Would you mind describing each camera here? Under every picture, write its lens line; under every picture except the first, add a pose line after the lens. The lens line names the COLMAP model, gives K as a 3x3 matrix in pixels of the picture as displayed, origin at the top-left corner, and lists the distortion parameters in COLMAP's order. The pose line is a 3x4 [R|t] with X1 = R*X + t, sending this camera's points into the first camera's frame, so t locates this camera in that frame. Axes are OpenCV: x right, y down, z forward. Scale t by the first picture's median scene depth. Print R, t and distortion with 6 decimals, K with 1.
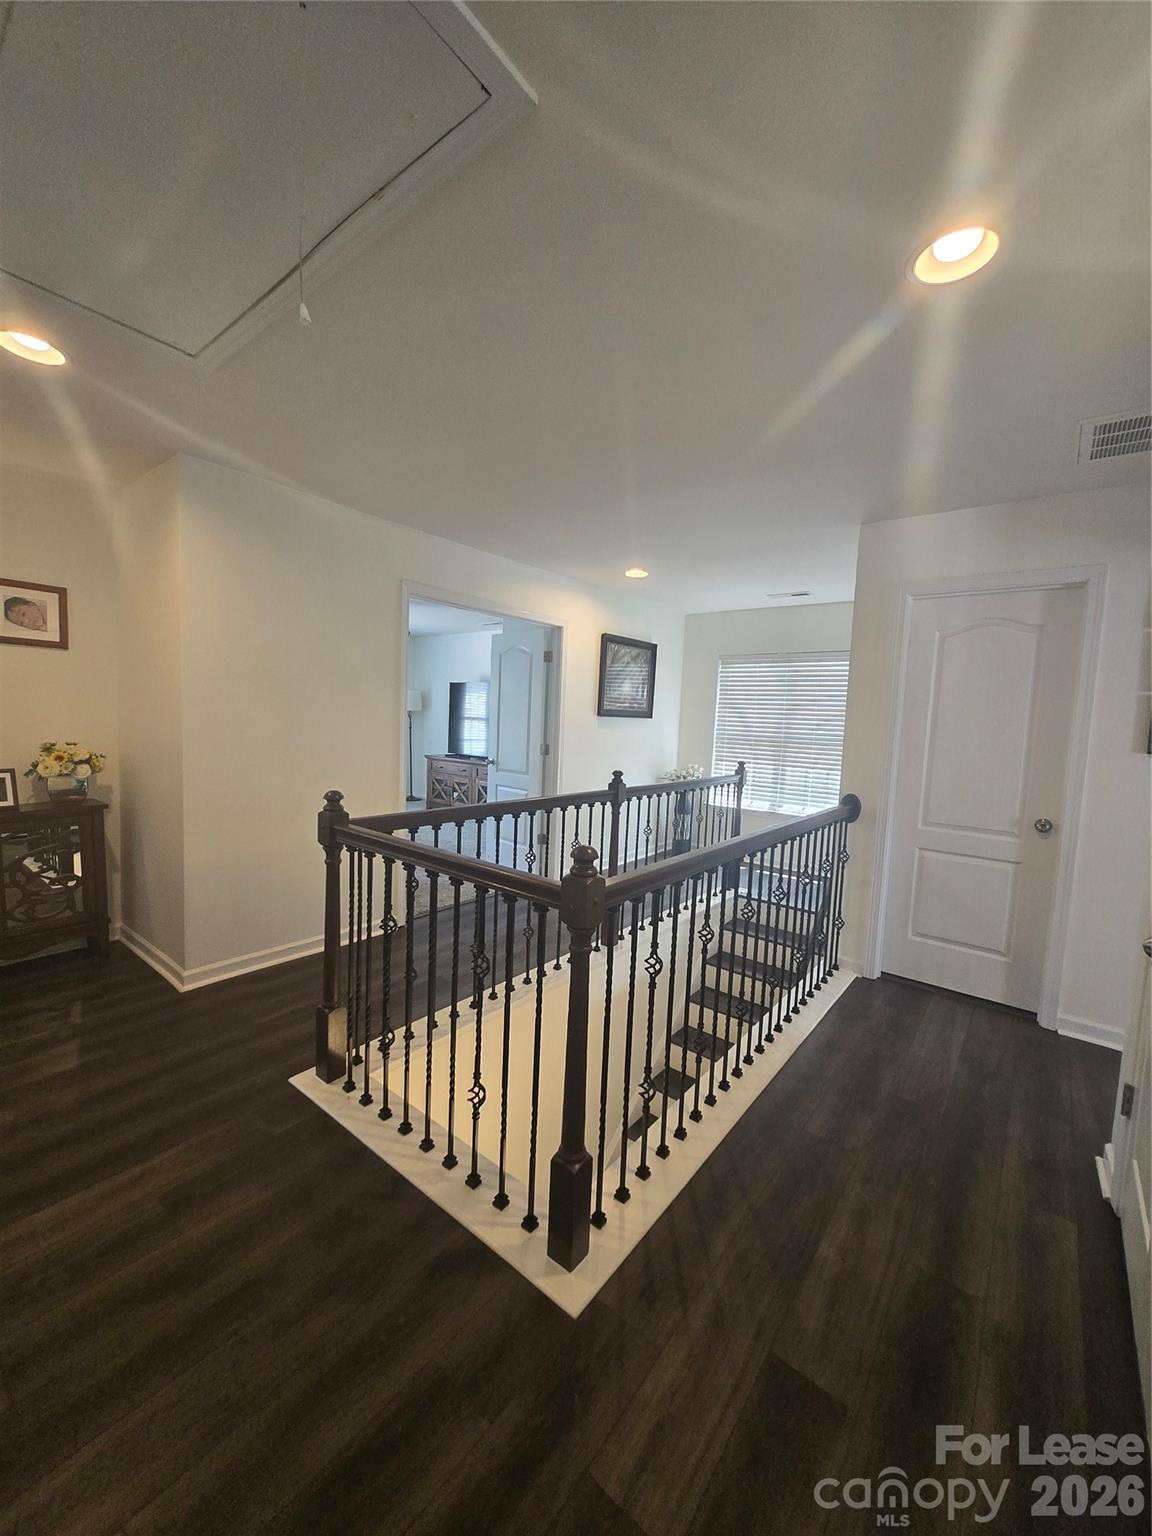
lens RADIAL K [[599.5, 0, 574.6], [0, 599.5, 762.5], [0, 0, 1]] dist [0.002910, -0.000297]
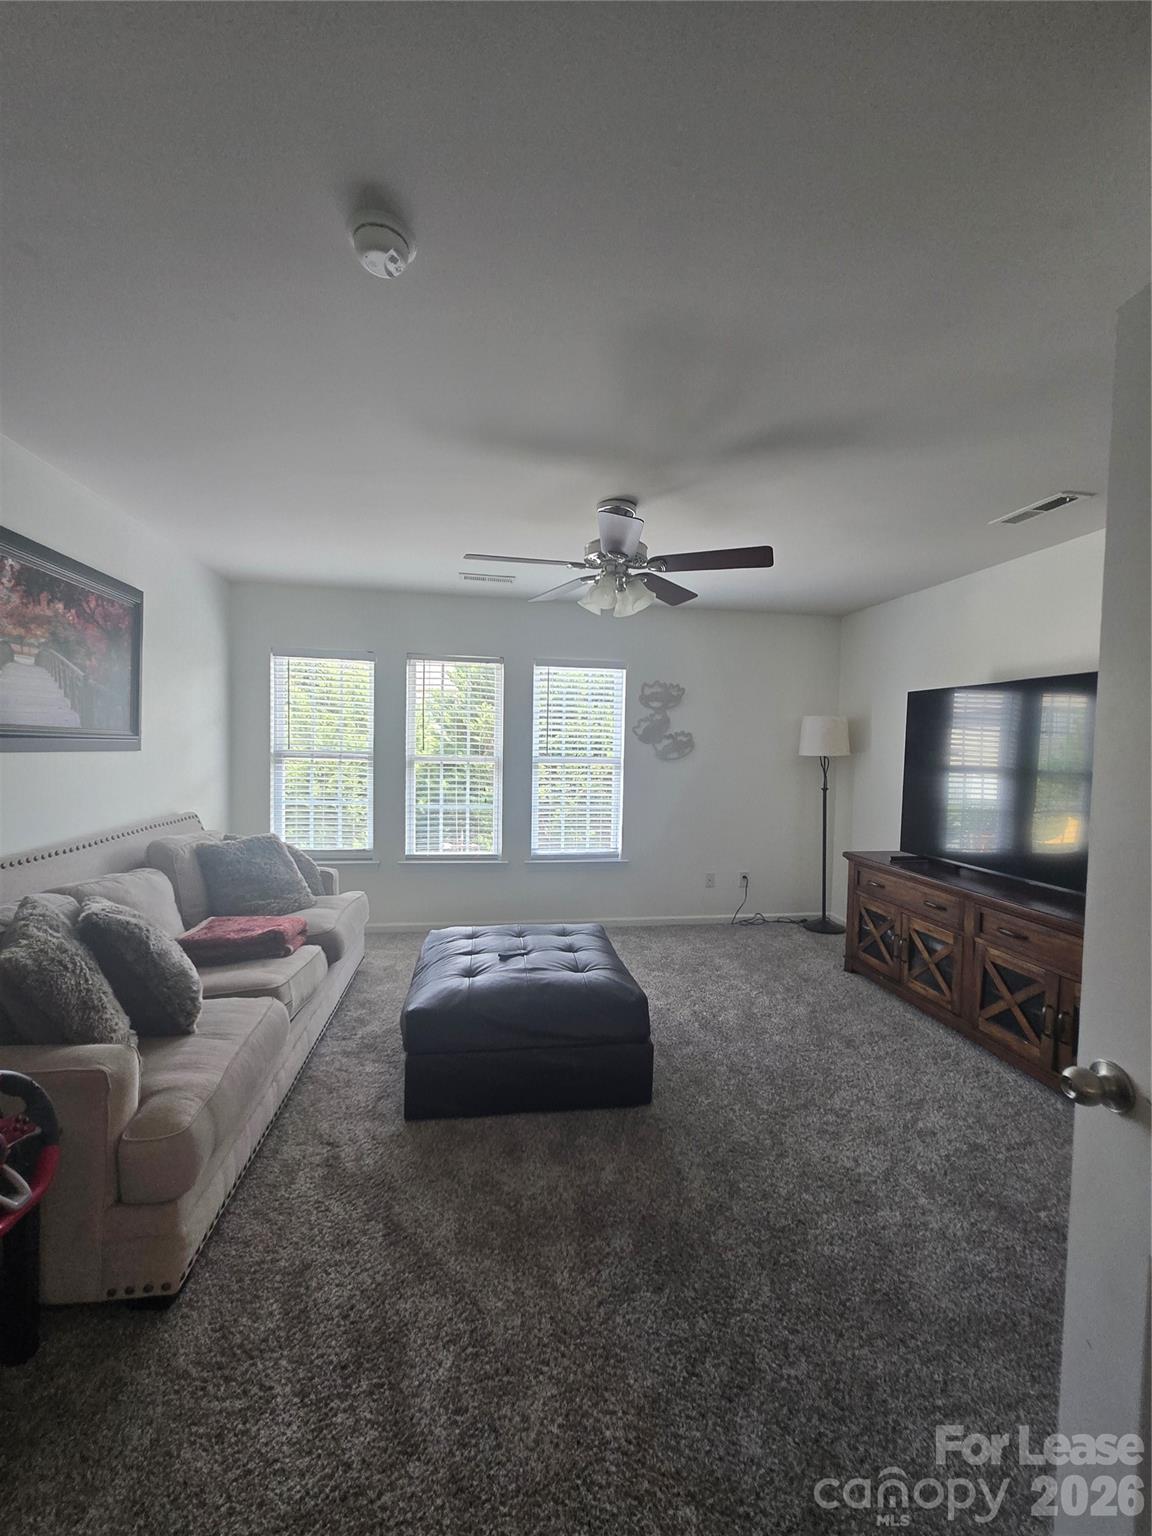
lens RADIAL K [[599.5, 0, 574.6], [0, 599.5, 762.5], [0, 0, 1]] dist [0.002910, -0.000297]
pose [[0.733800, -0.000814, -0.679365, -0.087529], [-0.048444, 0.997391, -0.053522, -0.045883], [0.677636, 0.072185, 0.731846, 0.510656]]
